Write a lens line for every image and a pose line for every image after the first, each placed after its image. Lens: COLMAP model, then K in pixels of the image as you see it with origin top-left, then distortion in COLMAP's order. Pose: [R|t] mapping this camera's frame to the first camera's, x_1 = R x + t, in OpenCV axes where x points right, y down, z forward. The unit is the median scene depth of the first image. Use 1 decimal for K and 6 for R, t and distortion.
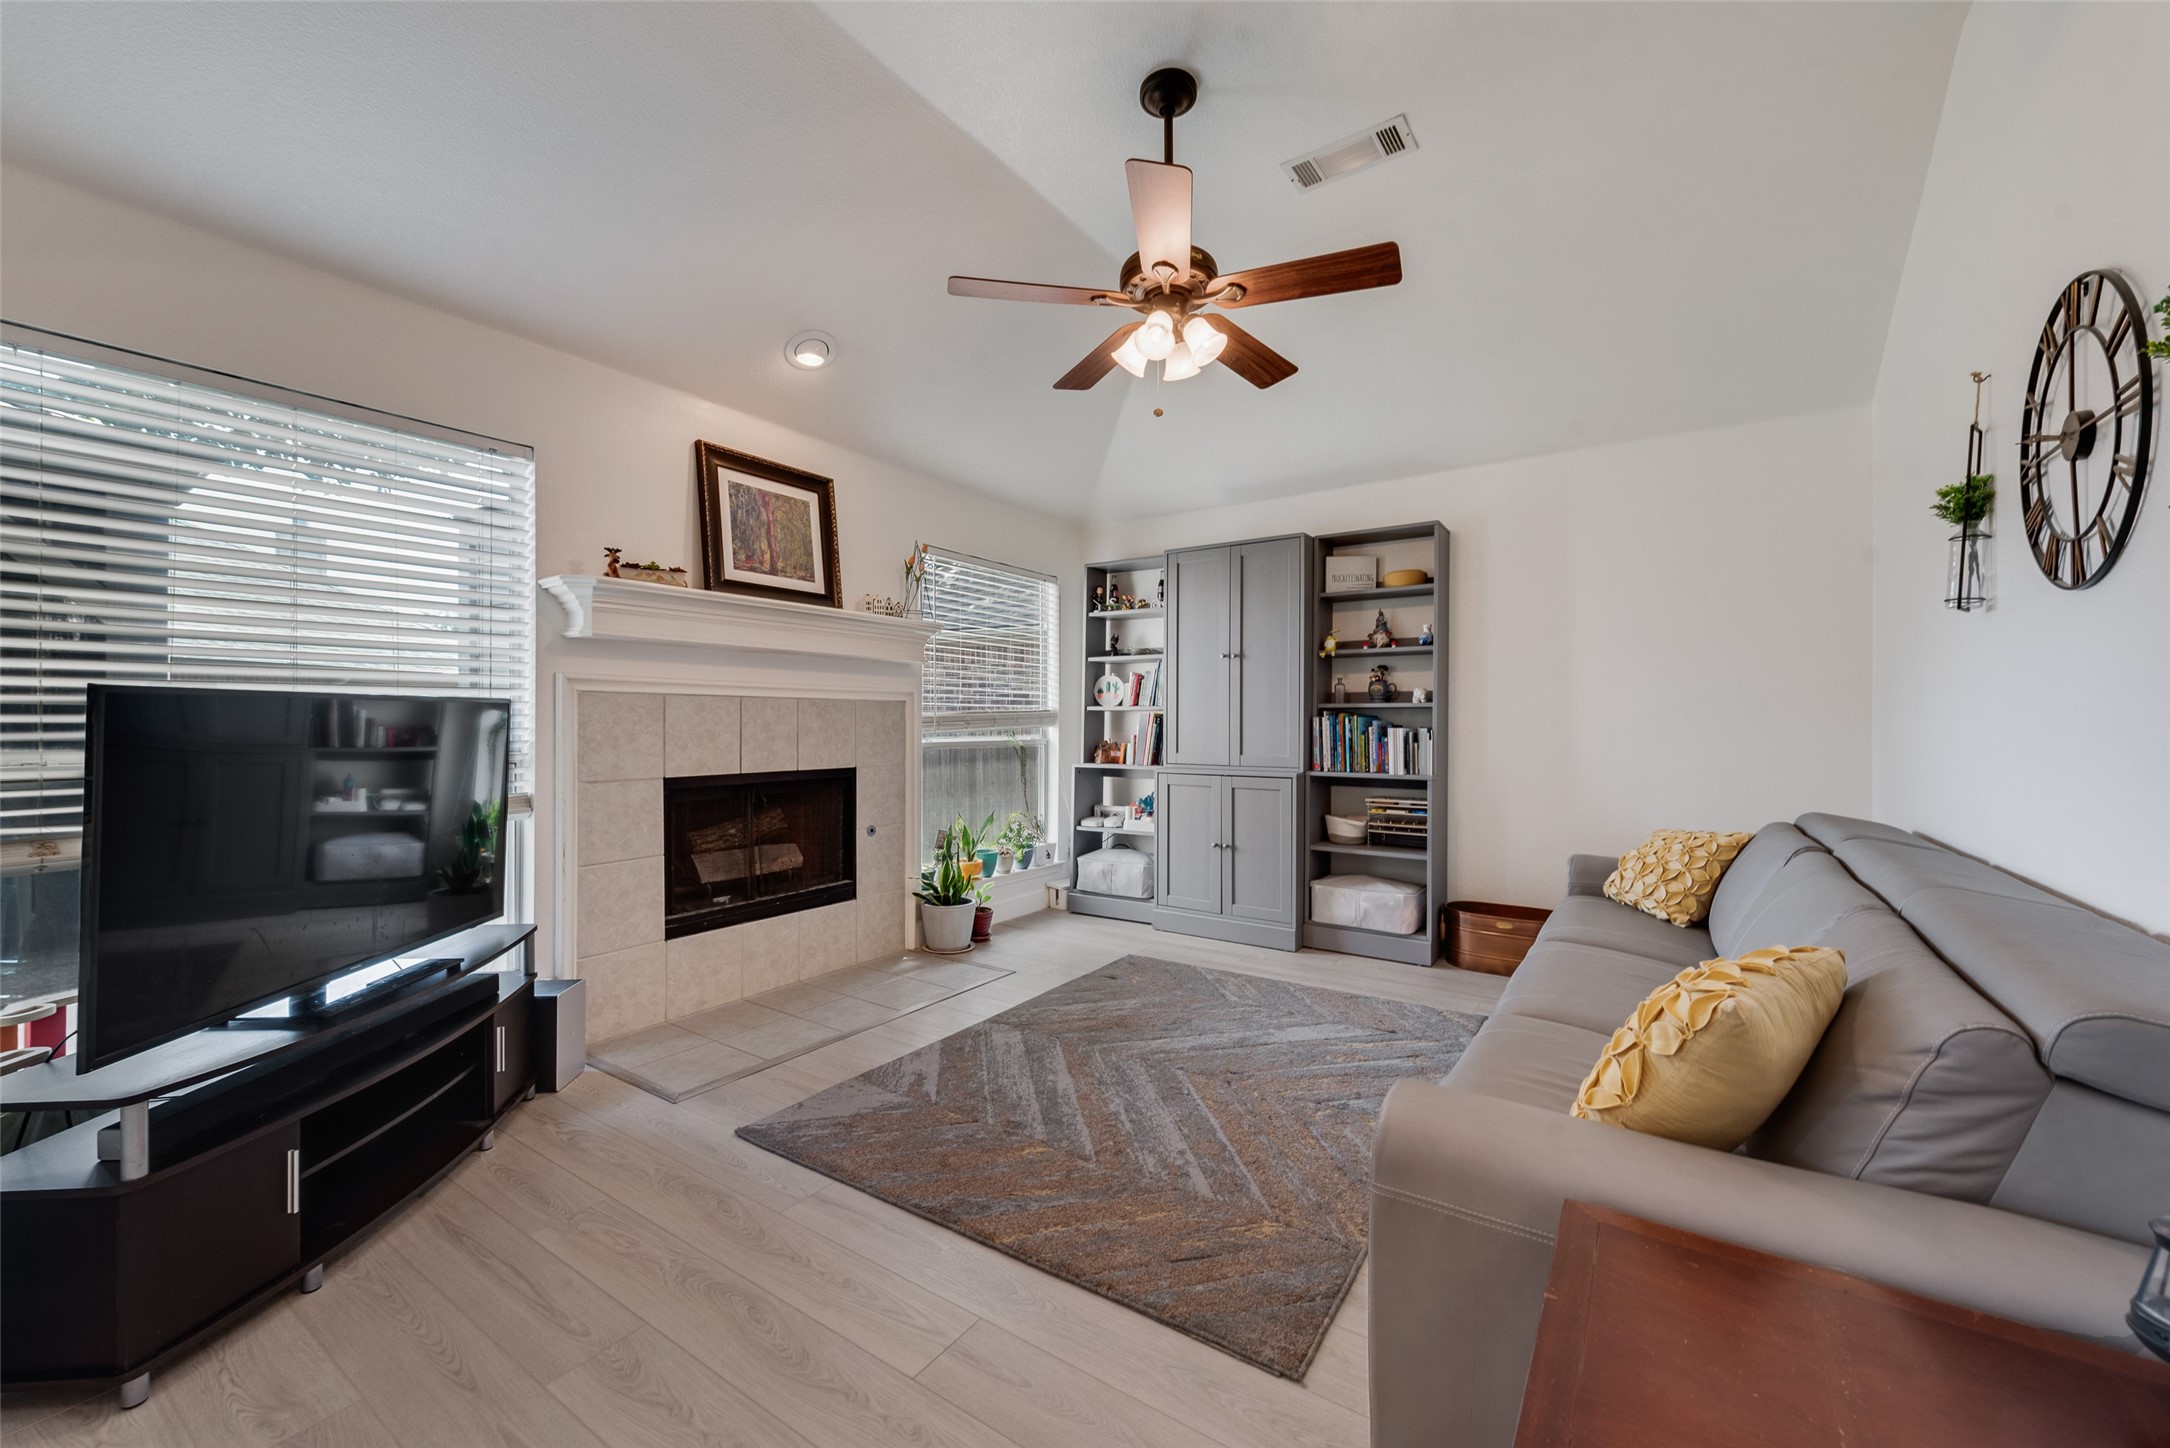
lens RADIAL K [[868.2, 0, 1082.8], [0, 868.2, 723.1], [0, 0, 1]] dist [0.000472, -0.000007]
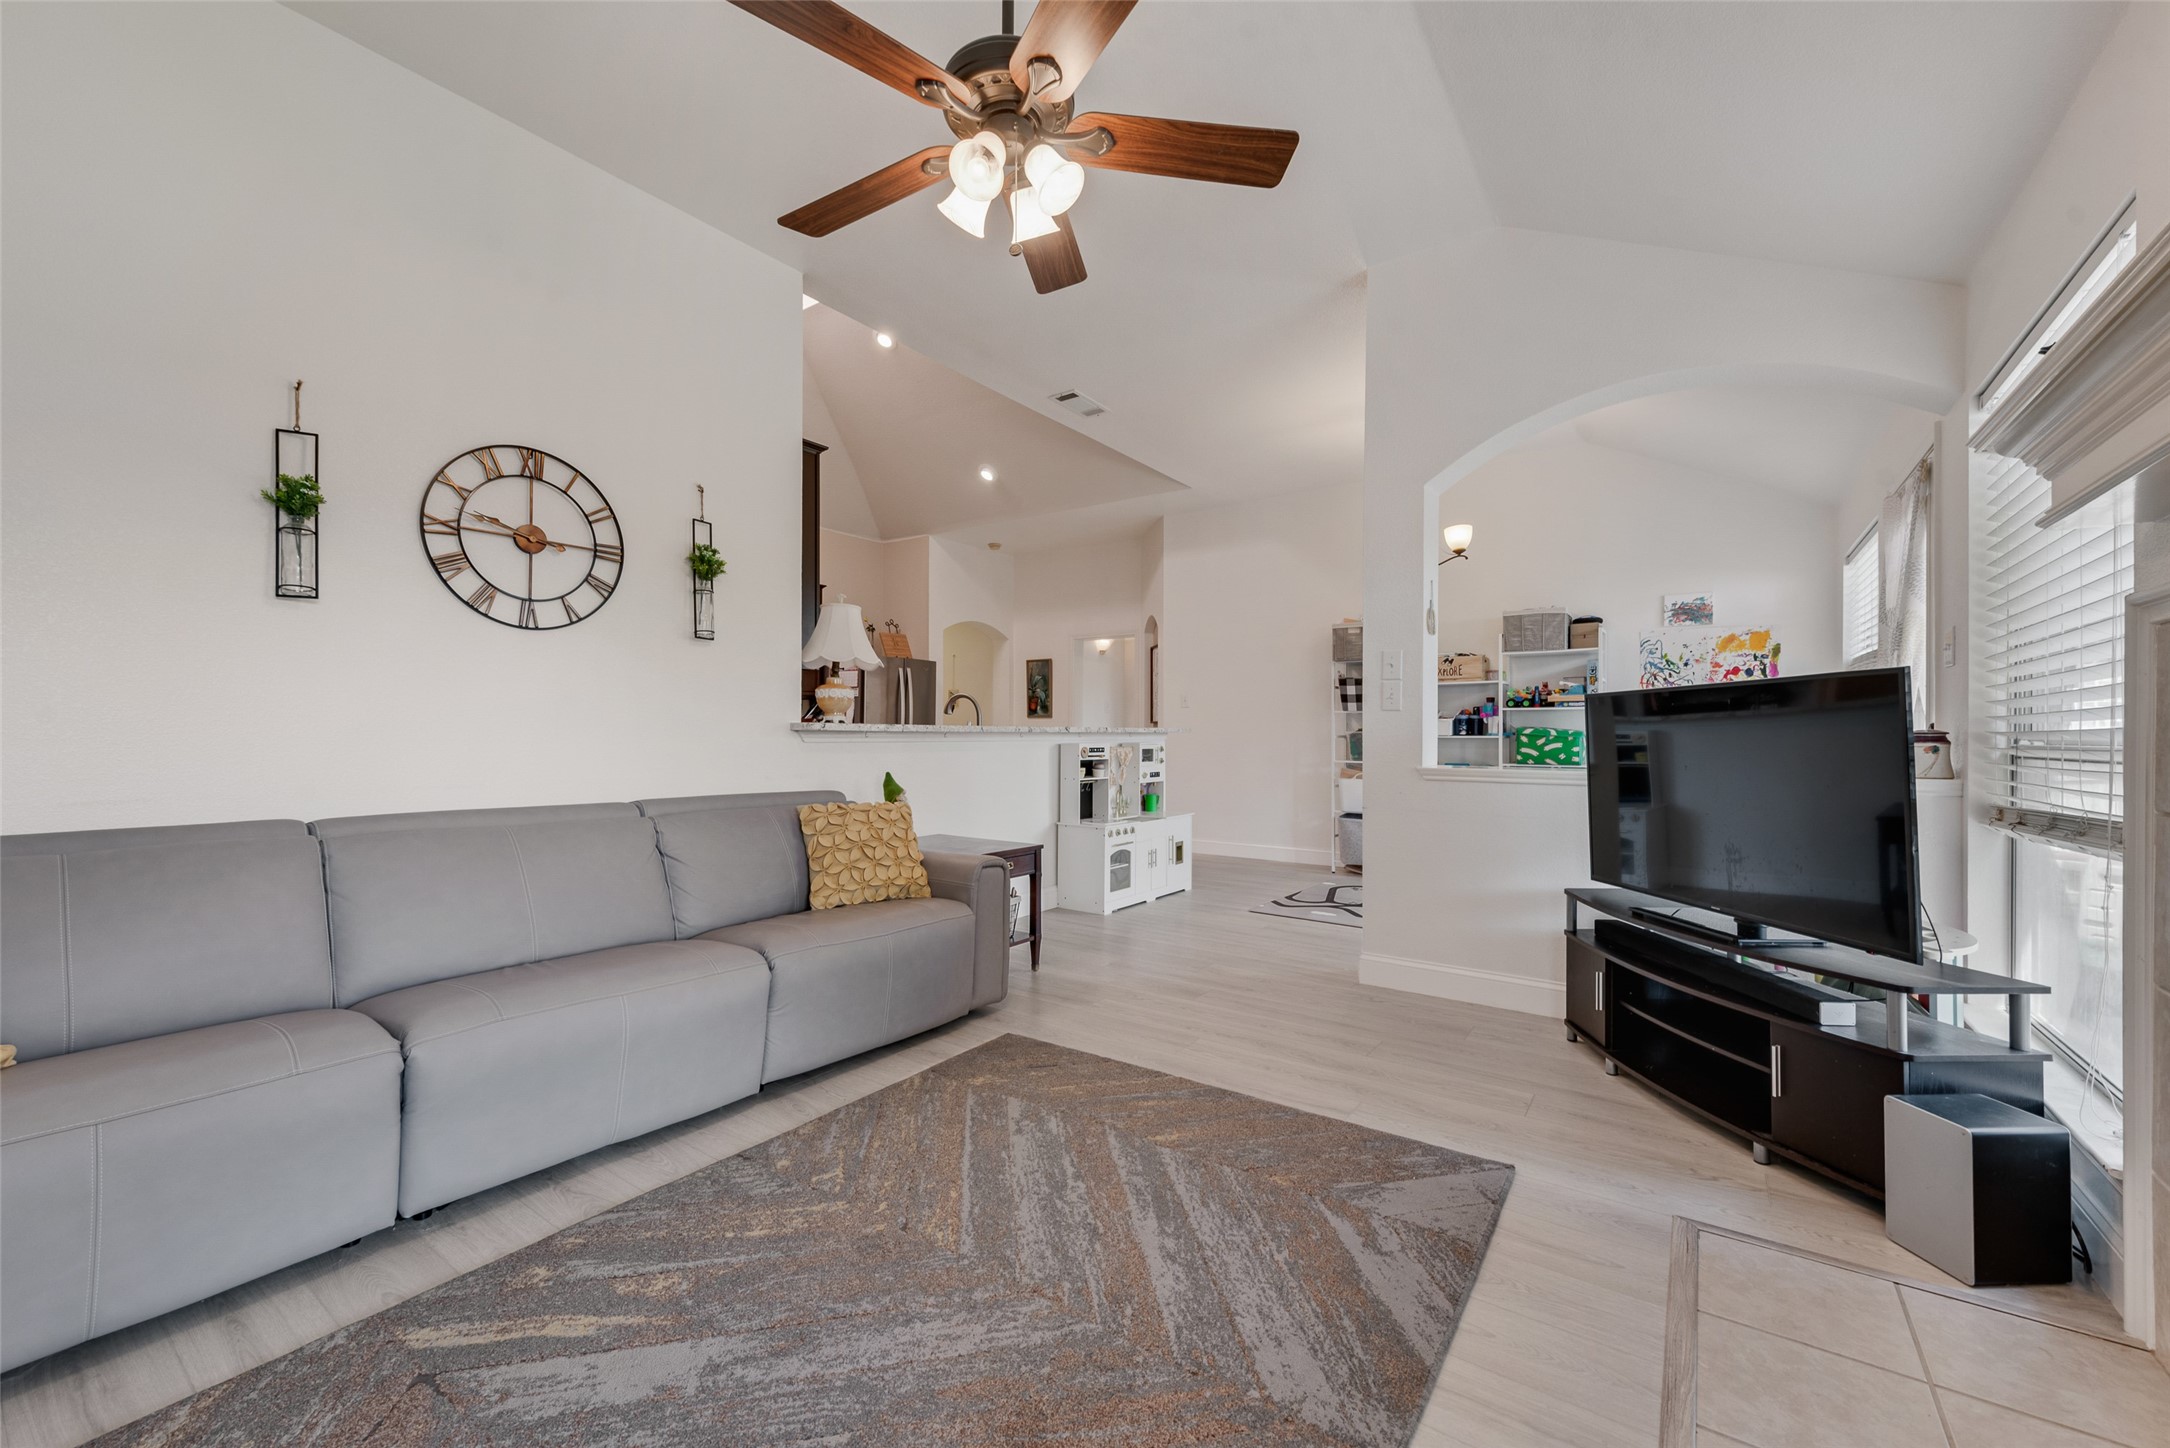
lens RADIAL K [[868.2, 0, 1088.3], [0, 868.2, 730.1], [0, 0, 1]] dist [0.000472, -0.000007]
pose [[-0.999780, -0.003145, 0.020722, 0.012312], [-0.003344, 0.999948, -0.009583, 0.035016], [-0.020691, -0.009651, -0.999739, 1.715556]]
